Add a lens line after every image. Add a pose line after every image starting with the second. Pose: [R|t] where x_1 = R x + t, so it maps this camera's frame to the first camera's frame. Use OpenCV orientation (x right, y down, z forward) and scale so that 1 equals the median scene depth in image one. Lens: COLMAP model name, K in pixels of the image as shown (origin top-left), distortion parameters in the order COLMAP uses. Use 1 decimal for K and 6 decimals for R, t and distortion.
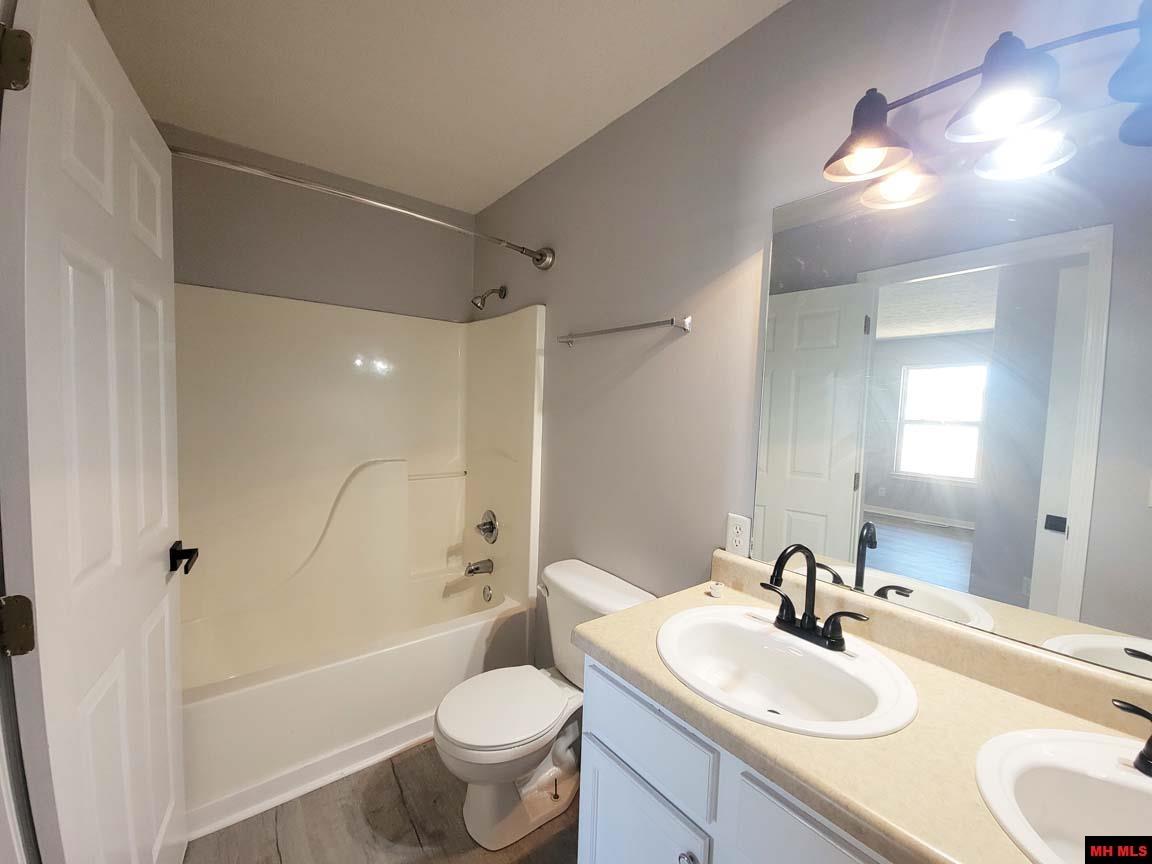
lens RADIAL K [[463.1, 0, 576.0], [0, 463.1, 432.0], [0, 0, 1]] dist [0.001571, 0.000334]
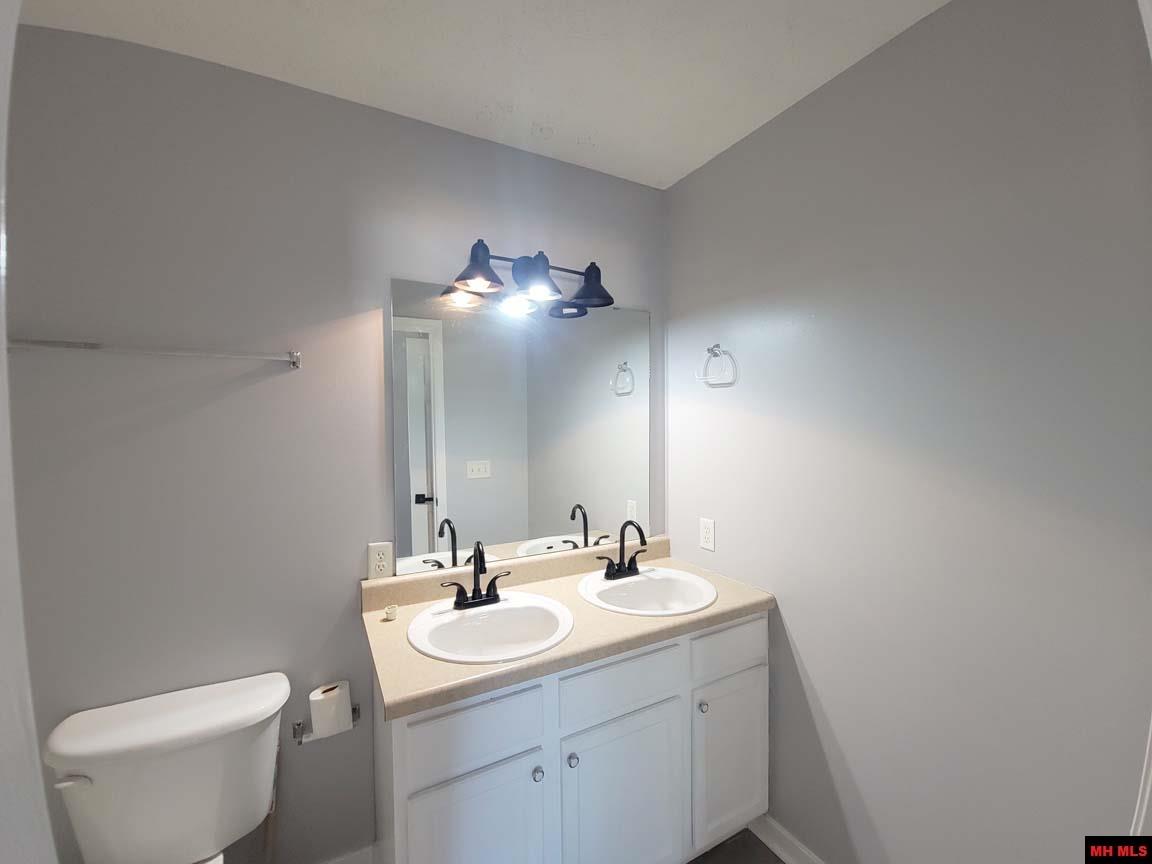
lens RADIAL K [[463.1, 0, 576.0], [0, 463.1, 432.0], [0, 0, 1]] dist [0.001571, 0.000334]
pose [[0.179479, -0.082324, 0.980311, -0.801680], [0.048997, 0.996004, 0.074672, -0.185211], [-0.982541, 0.034630, 0.182795, 0.402241]]
